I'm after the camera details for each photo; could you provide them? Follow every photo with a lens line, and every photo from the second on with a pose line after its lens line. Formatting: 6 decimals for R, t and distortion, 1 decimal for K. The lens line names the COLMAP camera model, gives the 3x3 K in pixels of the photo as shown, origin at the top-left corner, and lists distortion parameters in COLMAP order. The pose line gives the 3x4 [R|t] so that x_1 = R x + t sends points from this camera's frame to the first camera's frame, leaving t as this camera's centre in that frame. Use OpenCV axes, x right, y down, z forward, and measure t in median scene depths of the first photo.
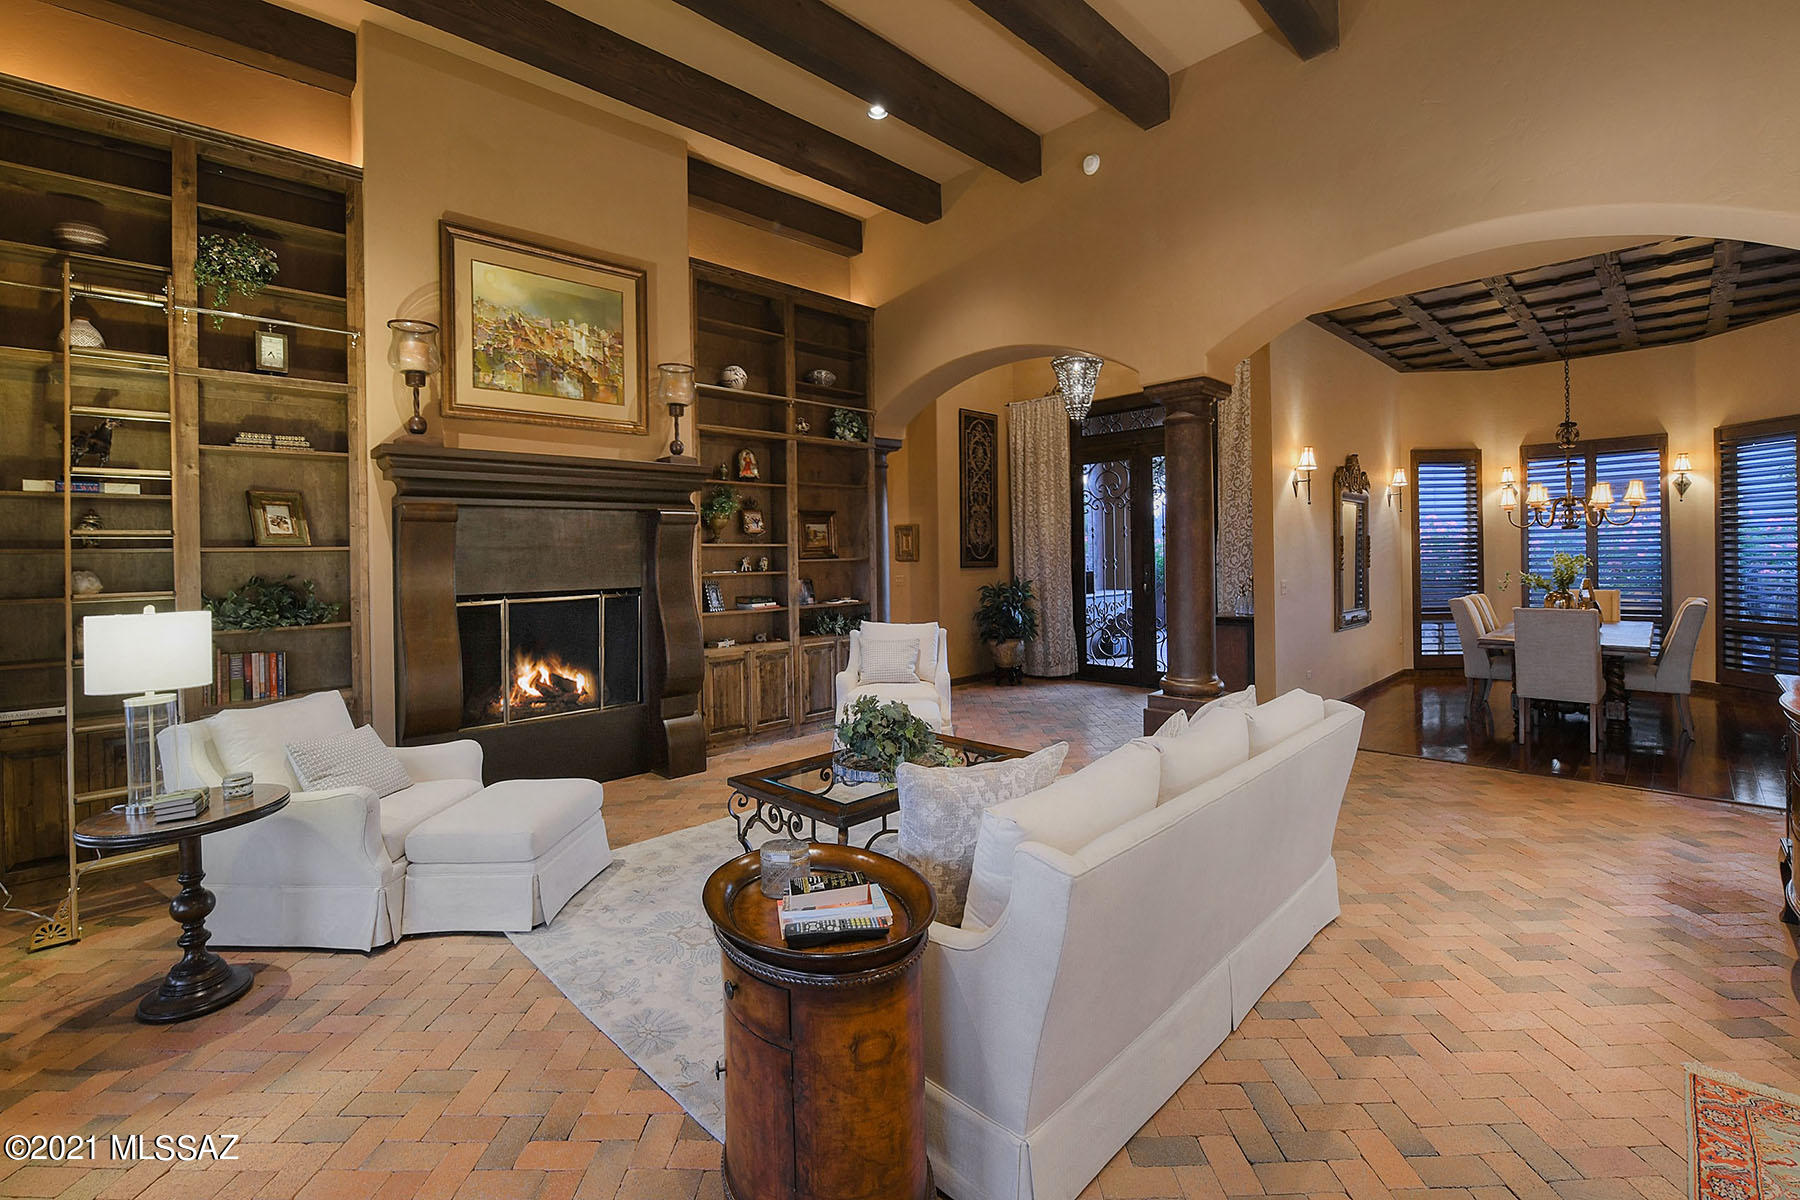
lens RADIAL K [[810.7, 0, 932.0], [0, 810.7, 567.0], [0, 0, 1]] dist [-0.010727, -0.000559]
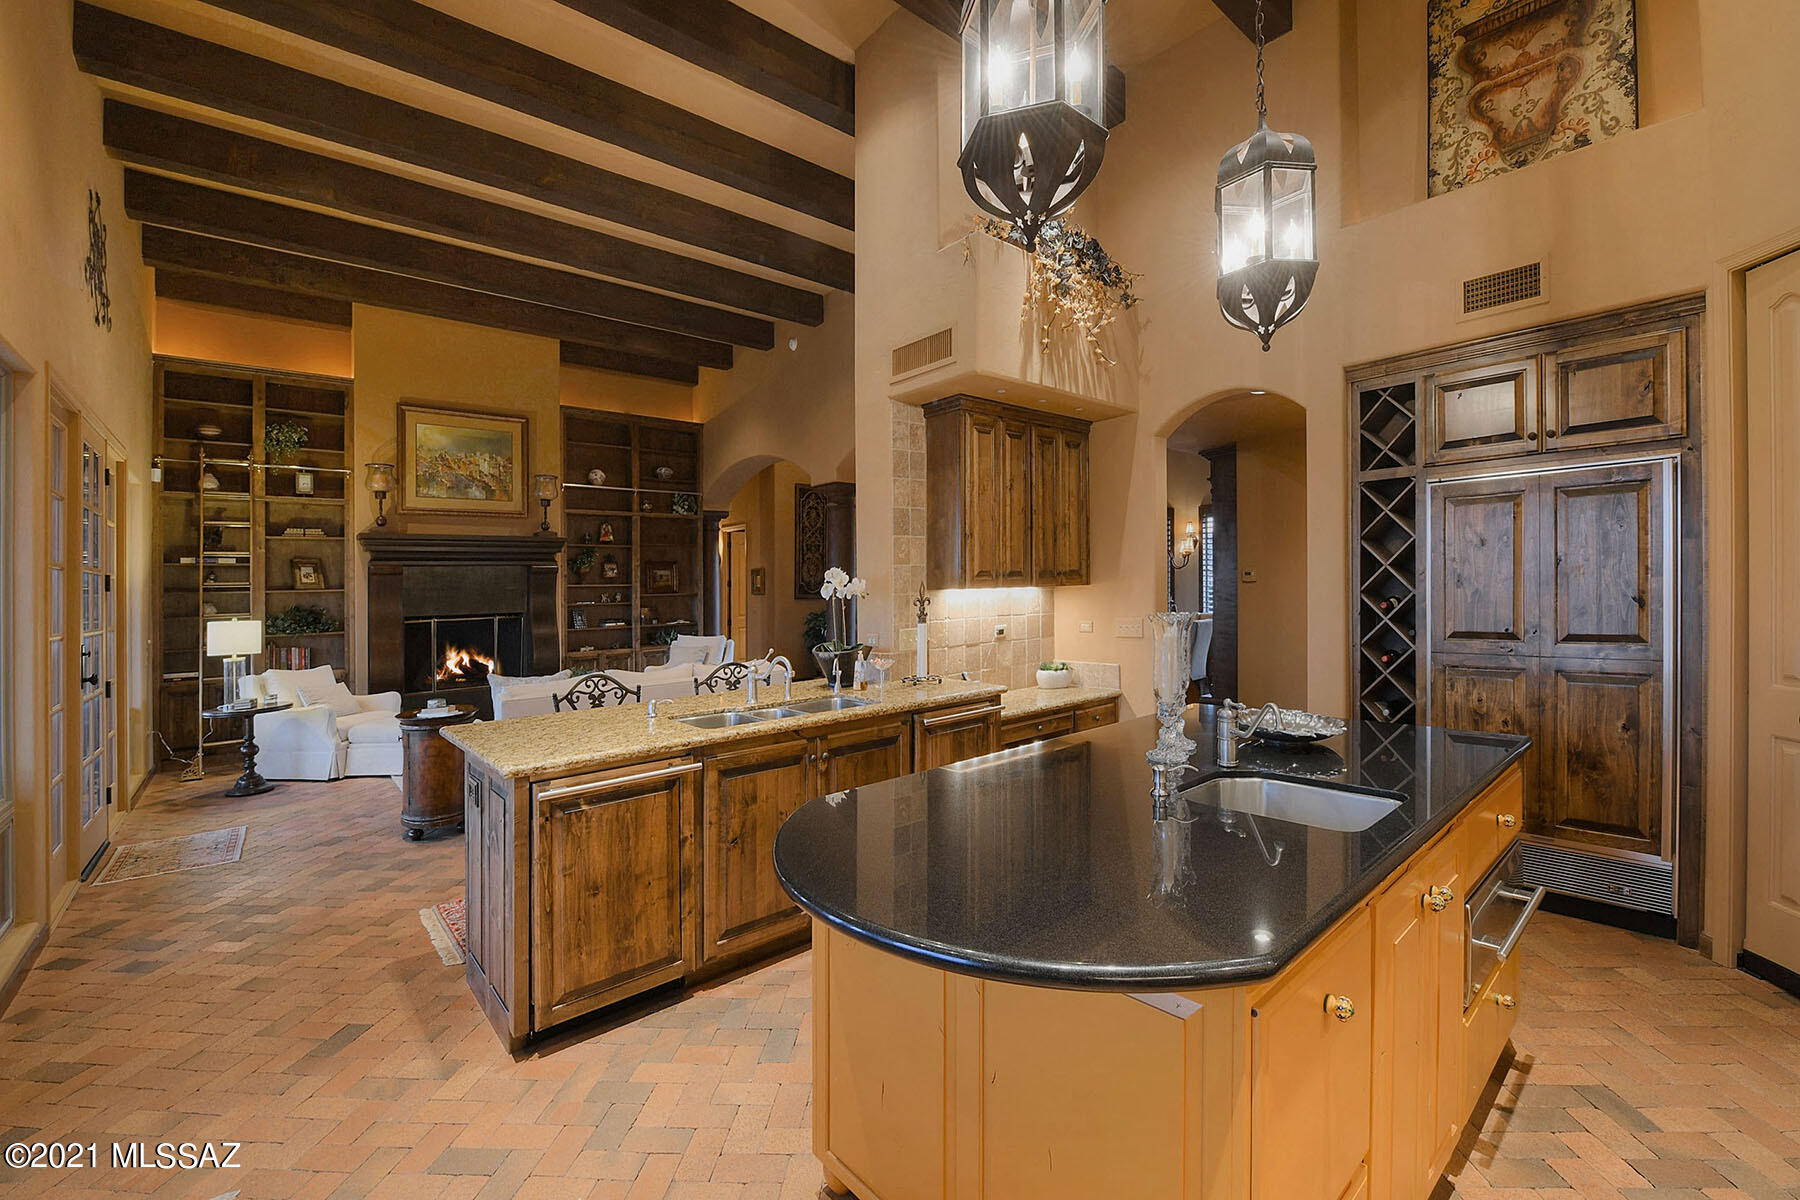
lens RADIAL K [[758.8, 0, 899.7], [0, 758.8, 583.8], [0, 0, 1]] dist [-0.028921, 0.001384]
pose [[0.997840, -0.006599, -0.065365, 0.611330], [0.005385, 0.999810, -0.018730, 0.000333], [0.065476, 0.018338, 0.997686, -0.570973]]
